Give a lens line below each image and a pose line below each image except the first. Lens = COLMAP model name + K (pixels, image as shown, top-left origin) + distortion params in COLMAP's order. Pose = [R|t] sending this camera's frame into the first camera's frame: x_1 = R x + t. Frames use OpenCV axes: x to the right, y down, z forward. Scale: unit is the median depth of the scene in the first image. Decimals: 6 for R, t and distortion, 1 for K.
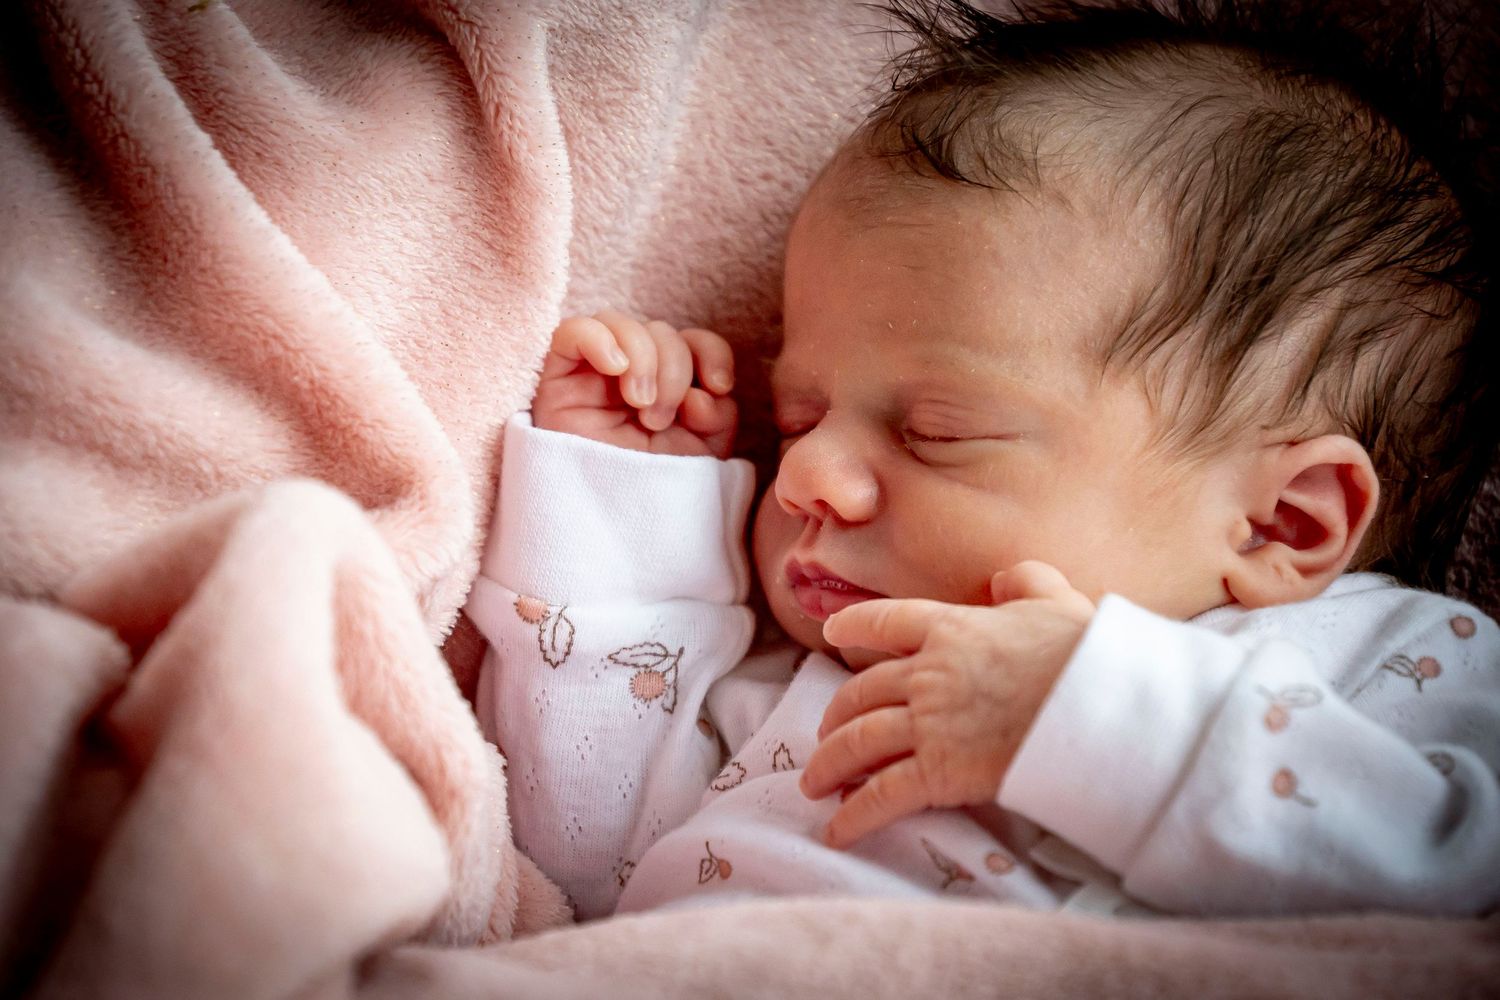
lens RADIAL K [[5340.6, 0, 781.2], [0, 5340.6, 525.6], [0, 0, 1]] dist [0.187664, 0.000000]
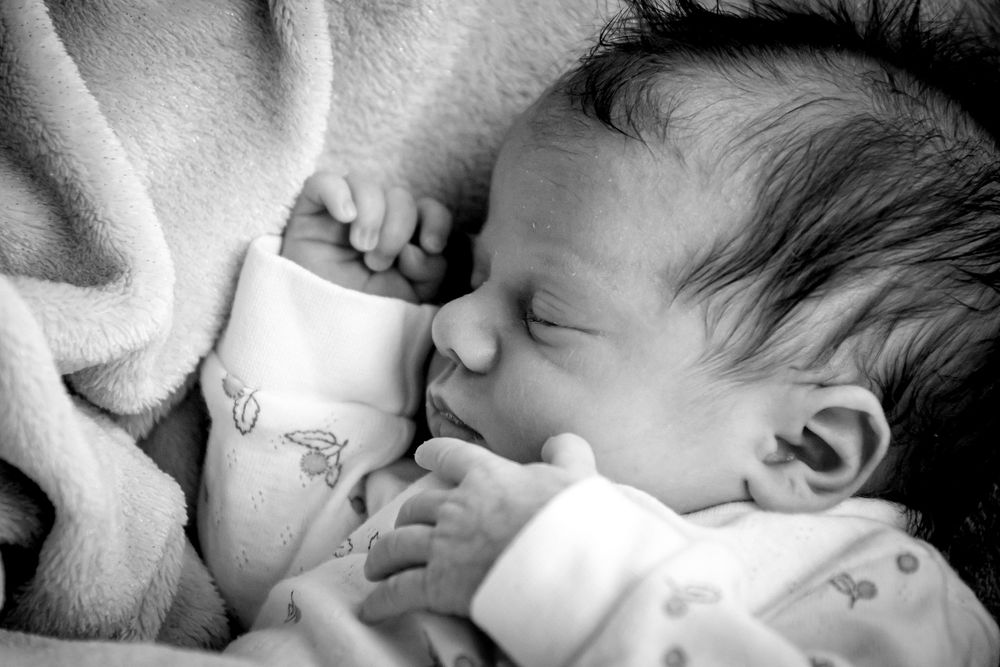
lens RADIAL K [[3384.4, 0, 498.0], [0, 3384.4, 333.7], [0, 0, 1]] dist [0.247416, 0.000000]
pose [[0.953663, 0.206893, -0.218456, 0.191428], [-0.202103, 0.978362, 0.044300, -0.046271], [0.222894, 0.001904, 0.974841, 0.218896]]
